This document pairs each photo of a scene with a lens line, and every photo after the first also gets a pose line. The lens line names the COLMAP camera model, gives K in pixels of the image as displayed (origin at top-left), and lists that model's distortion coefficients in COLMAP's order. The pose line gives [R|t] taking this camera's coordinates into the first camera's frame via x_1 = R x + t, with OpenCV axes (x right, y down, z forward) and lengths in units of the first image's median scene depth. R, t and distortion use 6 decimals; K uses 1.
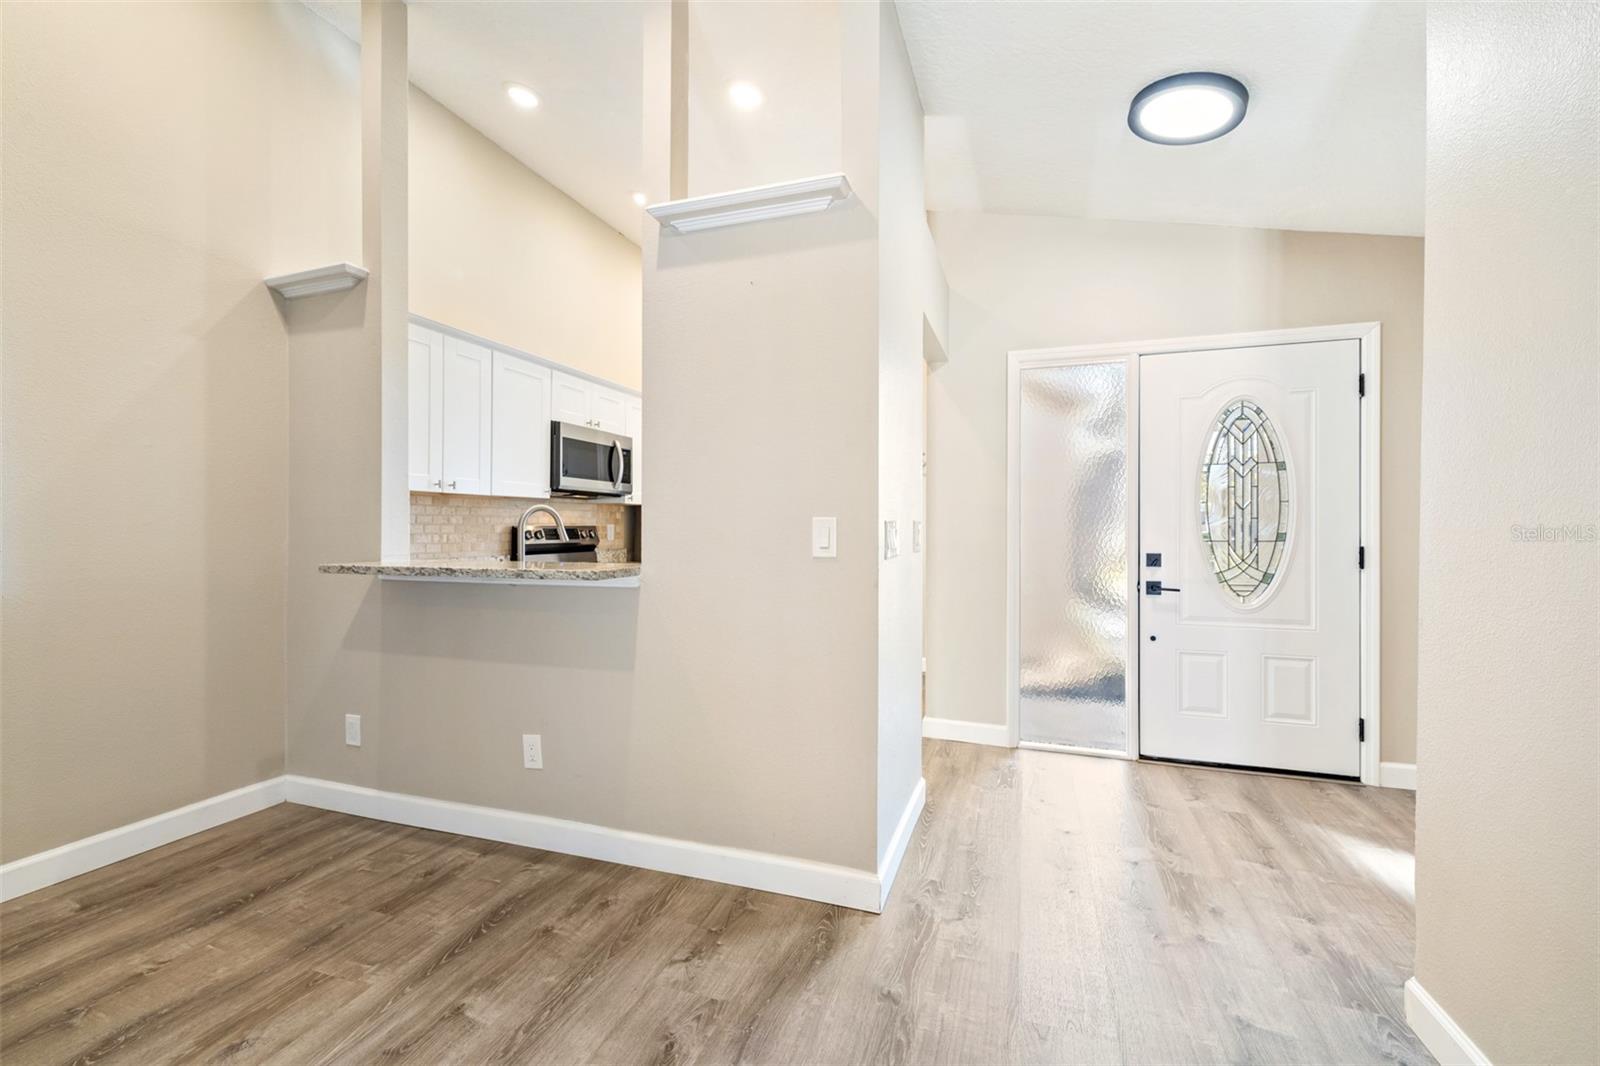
lens RADIAL K [[677.3, 0, 798.0], [0, 677.3, 529.0], [0, 0, 1]] dist [0.002232, 0.000145]
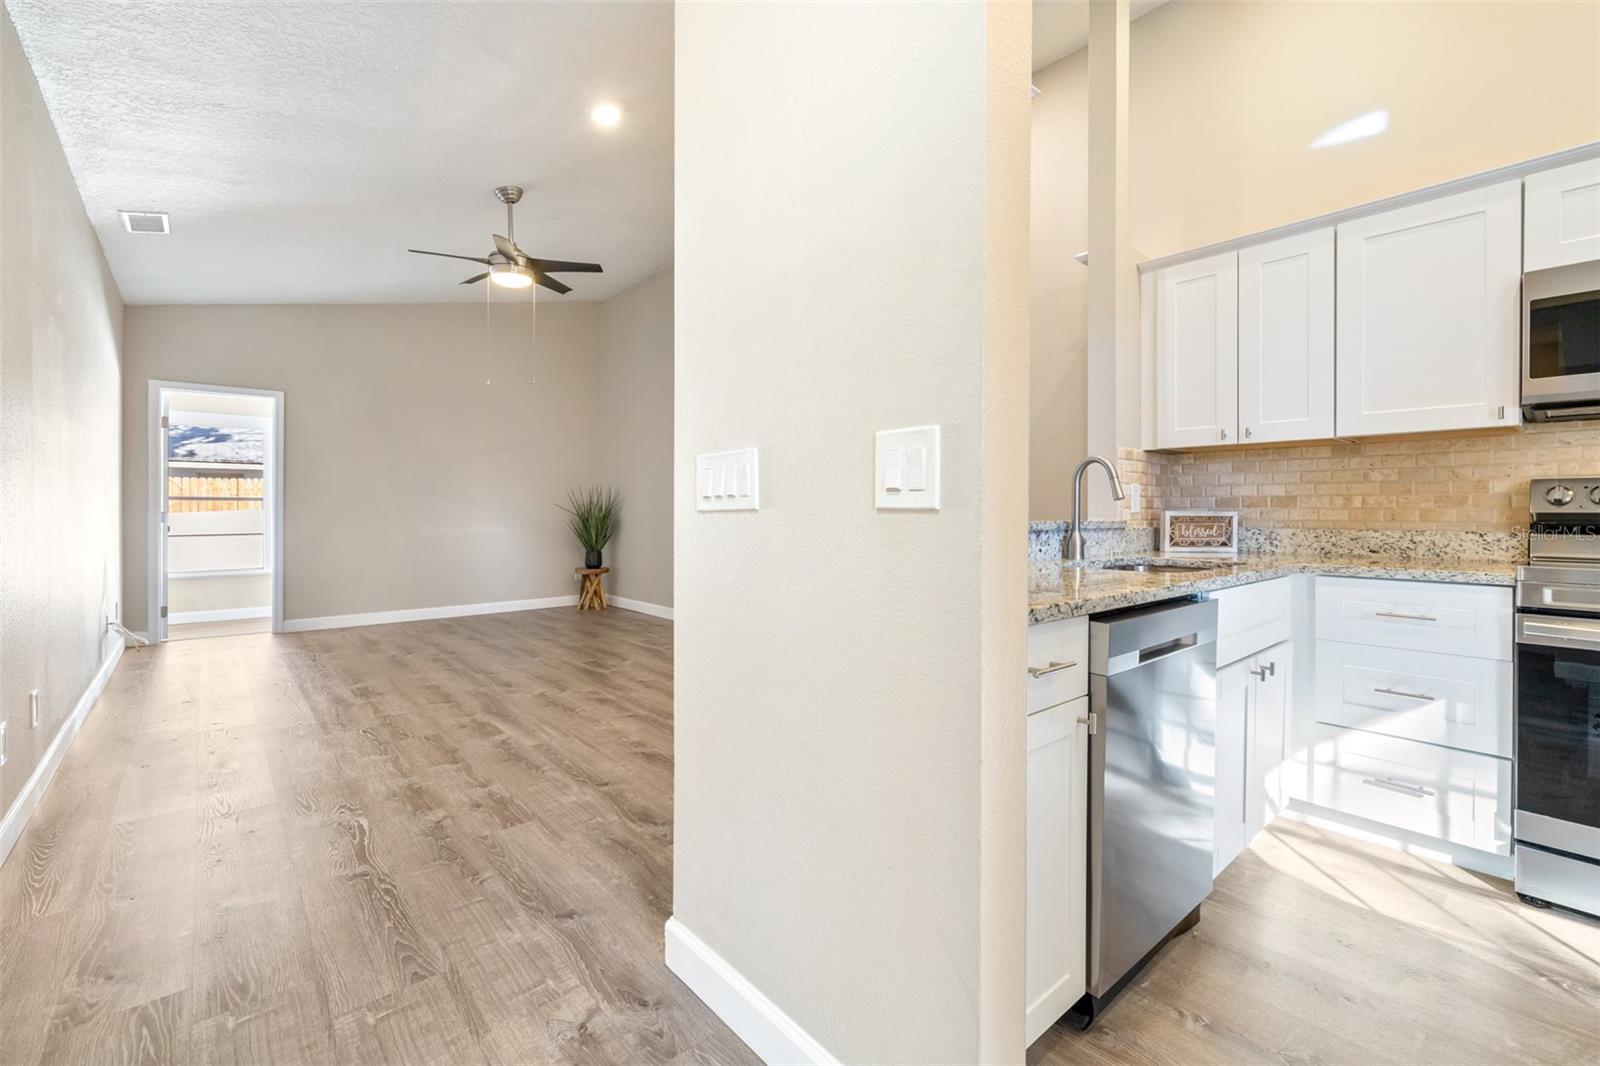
lens RADIAL K [[685.7, 0, 800.5], [0, 685.7, 510.7], [0, 0, 1]] dist [0.000941, 0.000061]
pose [[-0.503726, -0.001608, -0.863862, 0.454109], [-0.003703, 0.999993, 0.000297, 0.027981], [0.863855, 0.003348, -0.503729, 0.956221]]
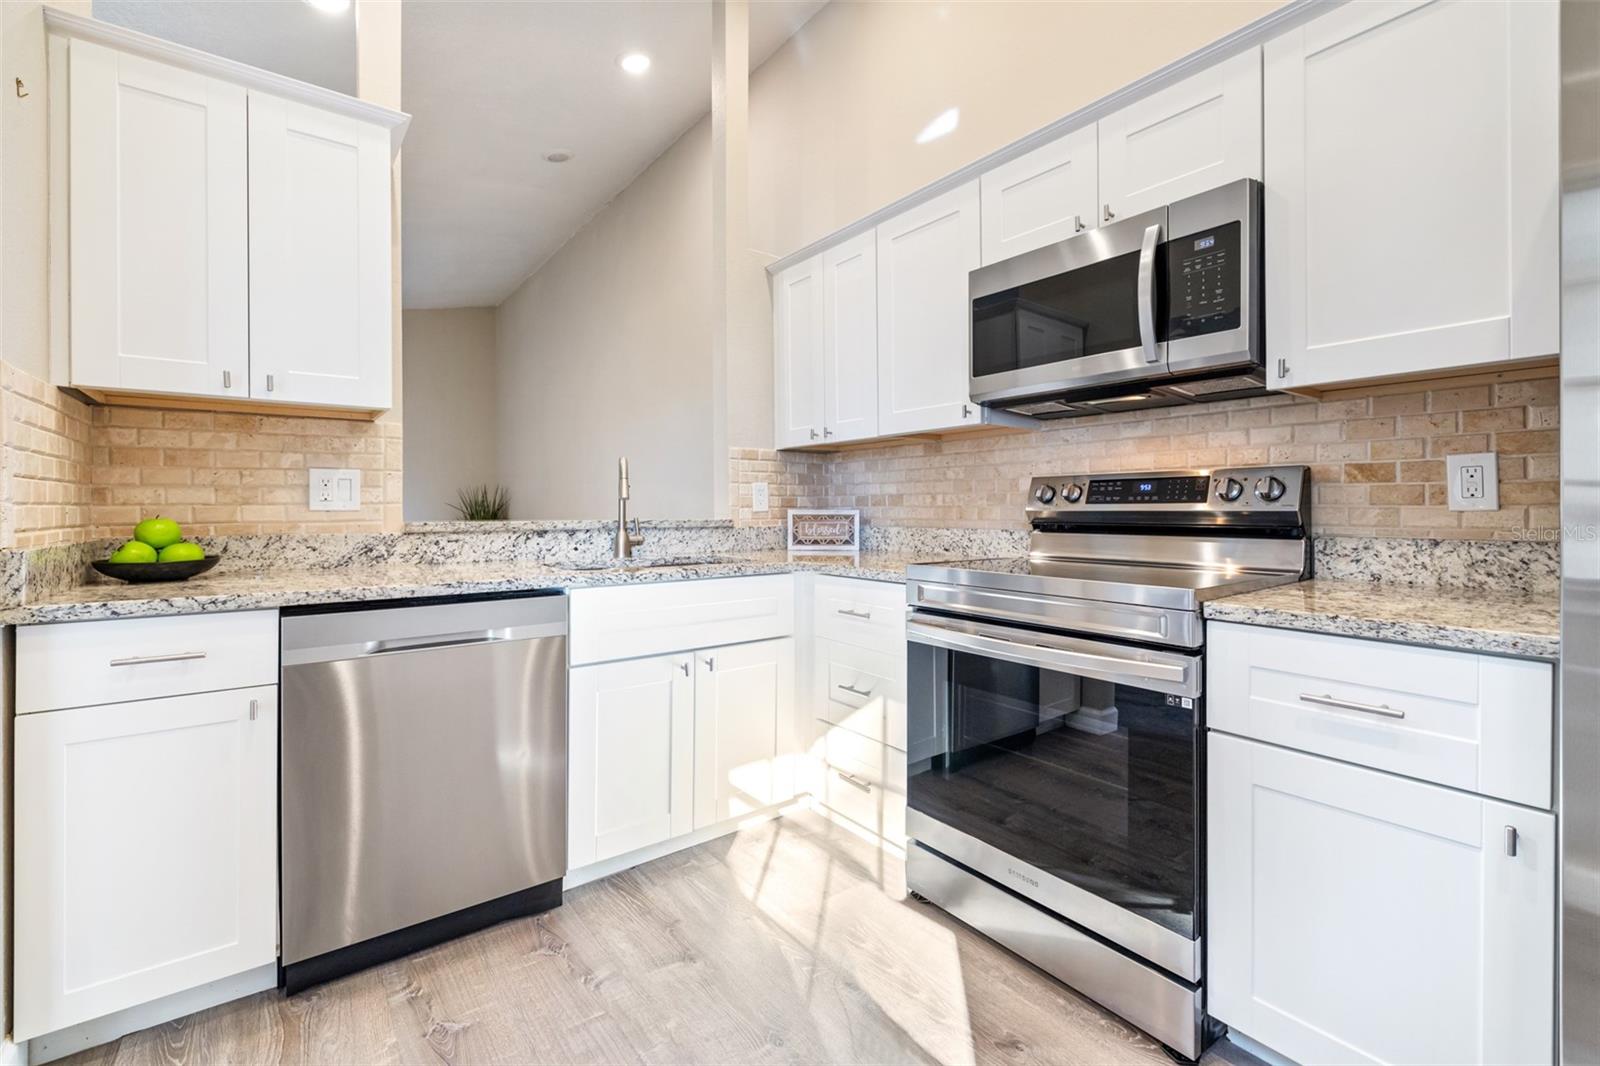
lens RADIAL K [[685.7, 0, 800.5], [0, 685.7, 510.7], [0, 0, 1]] dist [0.000941, 0.000061]
pose [[-0.555755, 0.004072, -0.831336, 0.186910], [0.000406, 0.999989, 0.004627, 0.023974], [0.831346, 0.002234, -0.555751, 1.431961]]
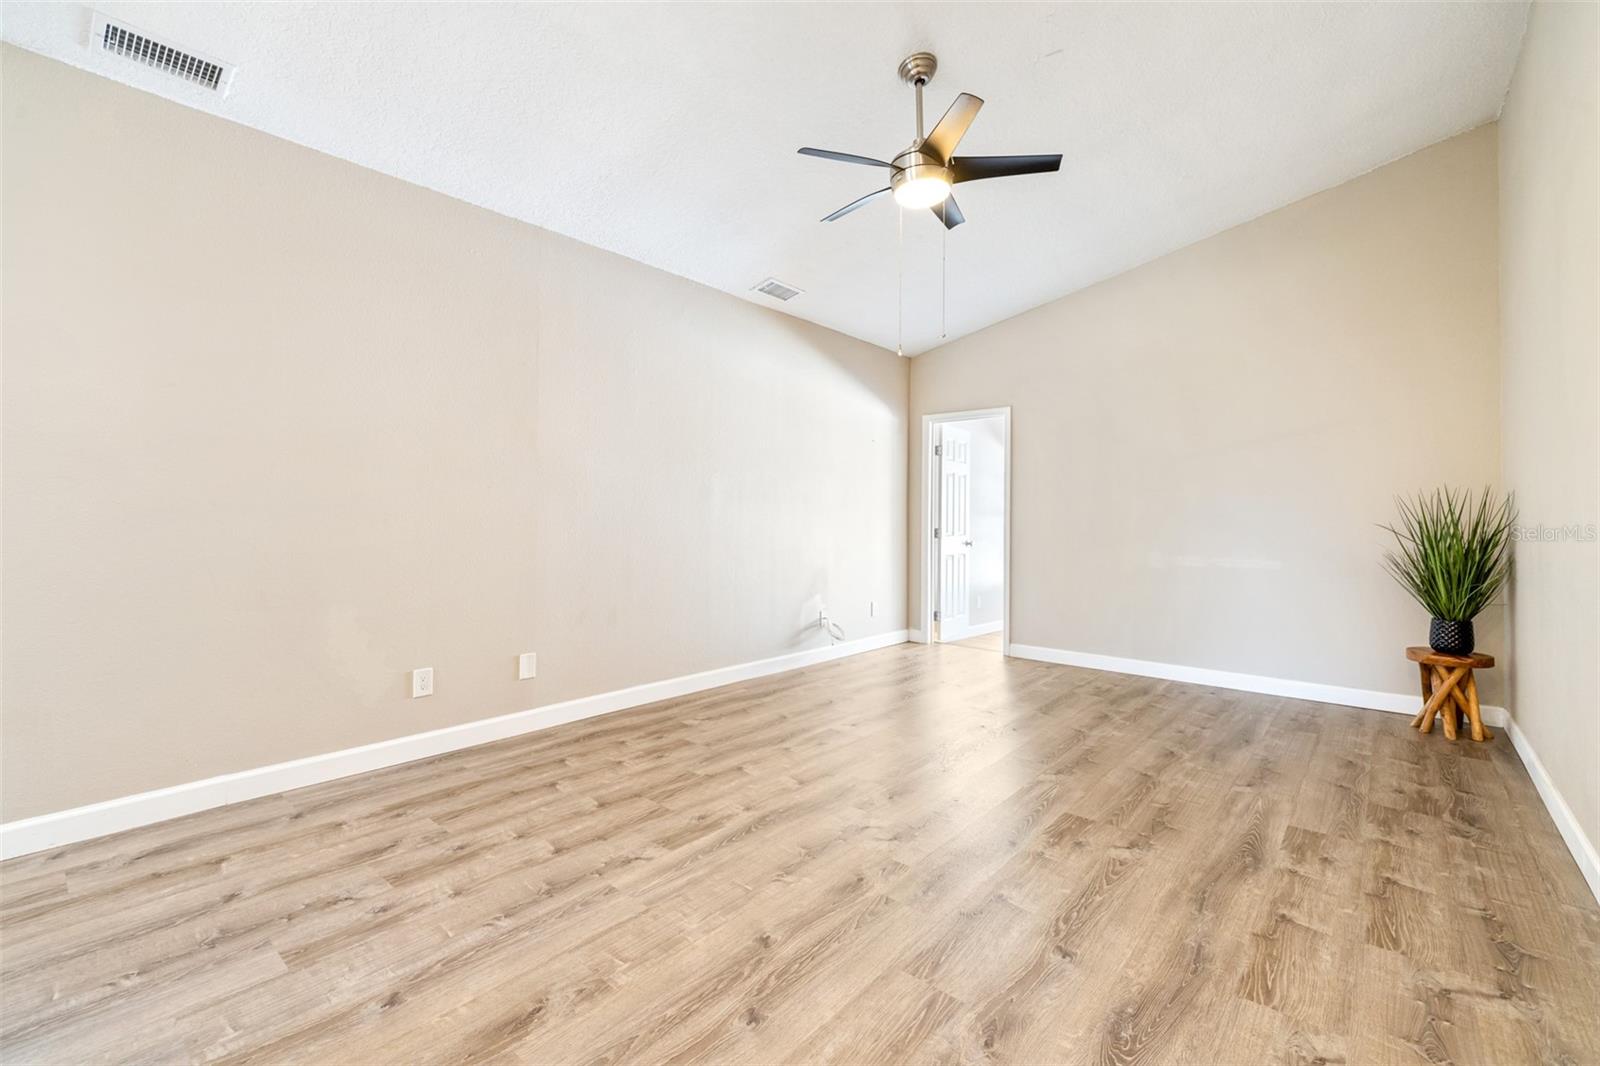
lens RADIAL K [[685.7, 0, 800.5], [0, 685.7, 510.7], [0, 0, 1]] dist [0.000941, 0.000061]
pose [[-0.927714, -0.008526, 0.373195, -0.577052], [-0.013445, 0.999854, -0.010581, 0.010220], [-0.373050, -0.014834, -0.927692, 0.691148]]
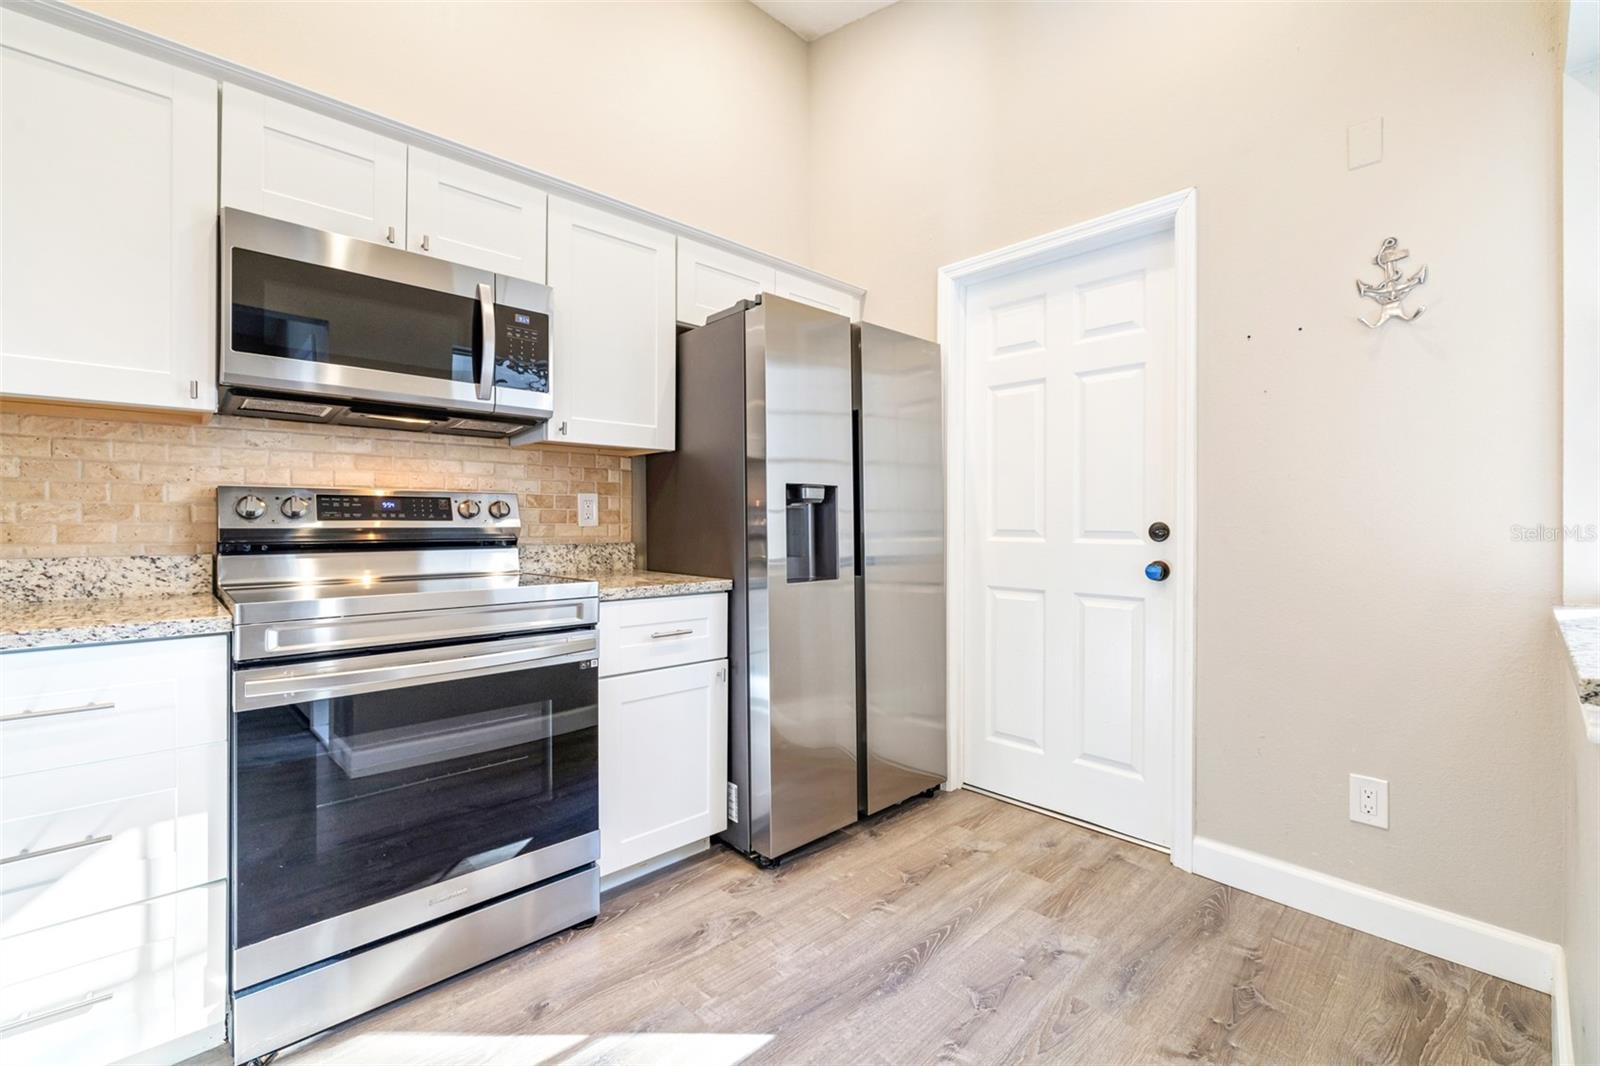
lens RADIAL K [[681.6, 0, 806.0], [0, 681.6, 523.9], [0, 0, 1]] dist [-0.000547, -0.000365]
pose [[0.886391, -0.003823, -0.462922, 0.141402], [0.002301, 0.999990, -0.003851, 0.026870], [0.462932, 0.002349, 0.886391, 0.983773]]
